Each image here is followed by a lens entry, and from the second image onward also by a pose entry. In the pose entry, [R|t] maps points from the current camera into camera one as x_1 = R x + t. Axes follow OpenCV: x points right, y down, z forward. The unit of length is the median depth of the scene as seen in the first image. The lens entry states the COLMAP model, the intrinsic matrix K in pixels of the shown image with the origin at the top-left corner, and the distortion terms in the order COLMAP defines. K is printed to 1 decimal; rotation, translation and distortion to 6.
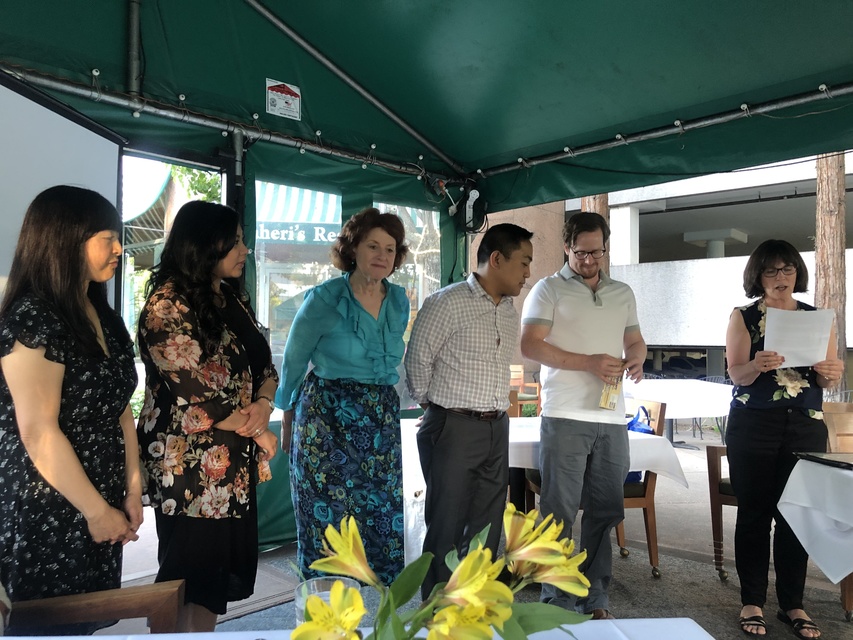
lens RADIAL K [[712.6, 0, 440.9], [0, 712.6, 323.0], [0, 0, 1]] dist [0.013859, 0.002223]
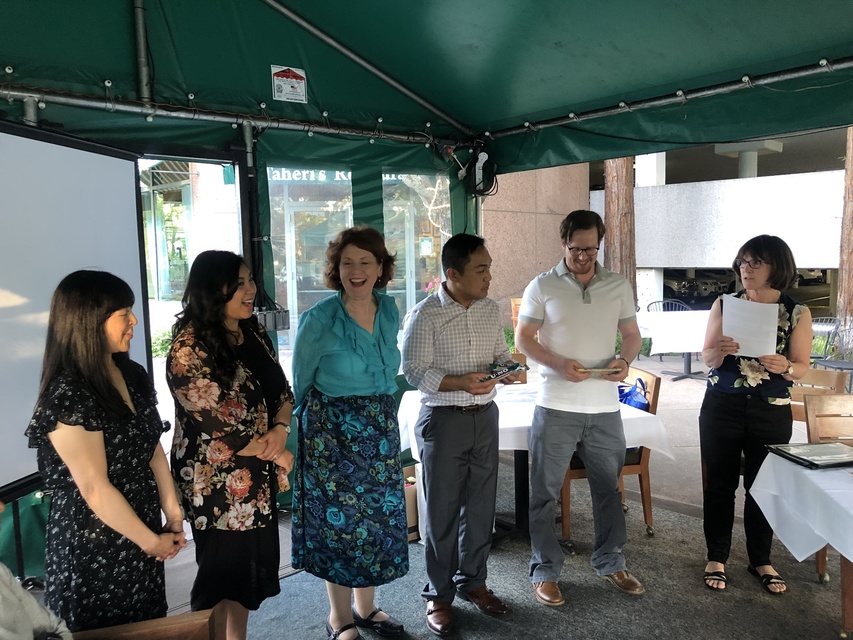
lens RADIAL K [[712.6, 0, 438.0], [0, 712.6, 320.2], [0, 0, 1]] dist [0.013859, 0.002223]
pose [[0.998242, -0.026651, -0.052949, 0.038229], [0.033235, 0.991265, 0.127632, -0.103600], [0.049085, -0.129167, 0.990407, -0.047879]]
